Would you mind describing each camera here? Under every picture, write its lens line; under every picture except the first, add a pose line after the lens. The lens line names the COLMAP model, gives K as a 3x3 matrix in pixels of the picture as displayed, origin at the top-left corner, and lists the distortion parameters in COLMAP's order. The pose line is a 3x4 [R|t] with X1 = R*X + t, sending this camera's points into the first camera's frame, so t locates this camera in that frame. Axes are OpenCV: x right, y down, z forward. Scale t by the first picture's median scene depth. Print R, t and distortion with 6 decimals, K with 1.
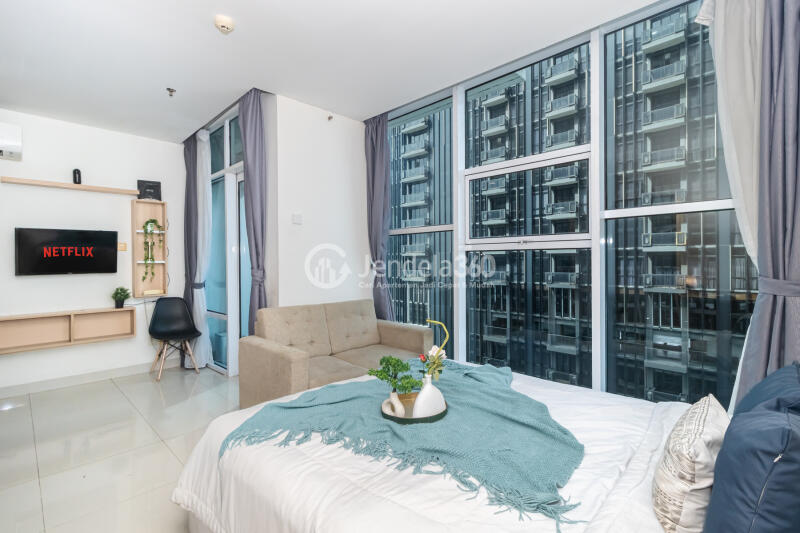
lens RADIAL K [[372.3, 0, 400.3], [0, 372.3, 261.1], [0, 0, 1]] dist [0.000606, -0.000177]
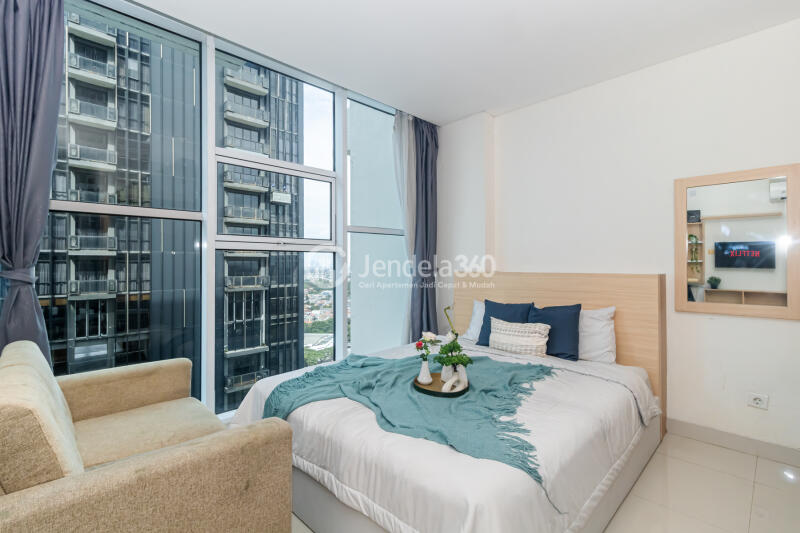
lens RADIAL K [[372.3, 0, 400.3], [0, 372.3, 261.1], [0, 0, 1]] dist [0.000606, -0.000177]
pose [[-0.001578, 0.019671, 0.999805, -0.723879], [-0.003817, 0.999799, -0.019677, 0.013017], [-0.999991, -0.003848, -0.001503, 0.708901]]
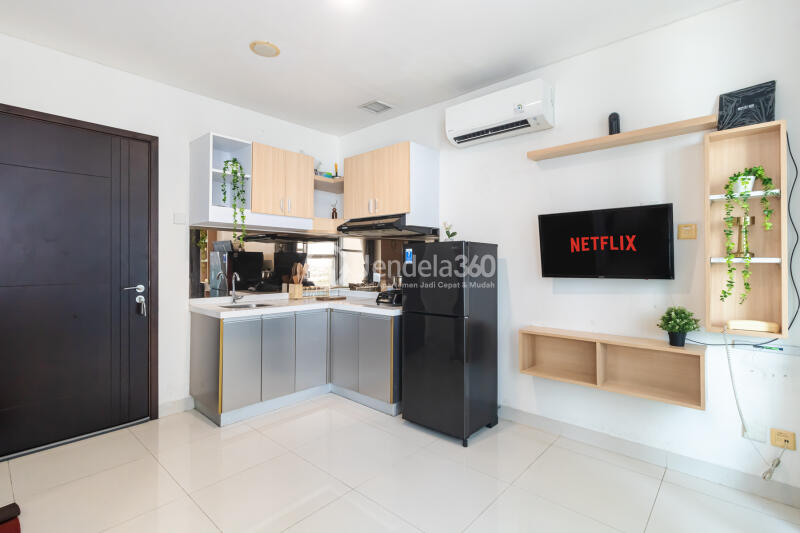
lens RADIAL K [[372.3, 0, 400.3], [0, 372.3, 261.1], [0, 0, 1]] dist [0.000606, -0.000177]
pose [[0.052796, 0.013603, -0.998513, -0.022805], [0.002789, 0.999901, 0.013769, -0.000440], [0.998601, -0.003511, 0.052753, 0.054620]]
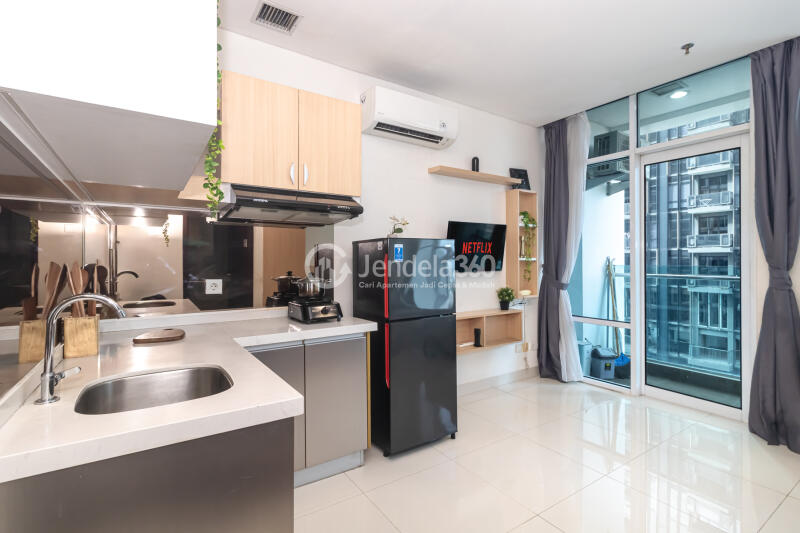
lens RADIAL K [[372.3, 0, 400.3], [0, 372.3, 261.1], [0, 0, 1]] dist [0.000606, -0.000177]
pose [[0.976660, 0.011576, -0.214478, -0.076816], [-0.010367, 0.999923, 0.006764, 0.000395], [0.214540, -0.004383, 0.976705, 0.006219]]
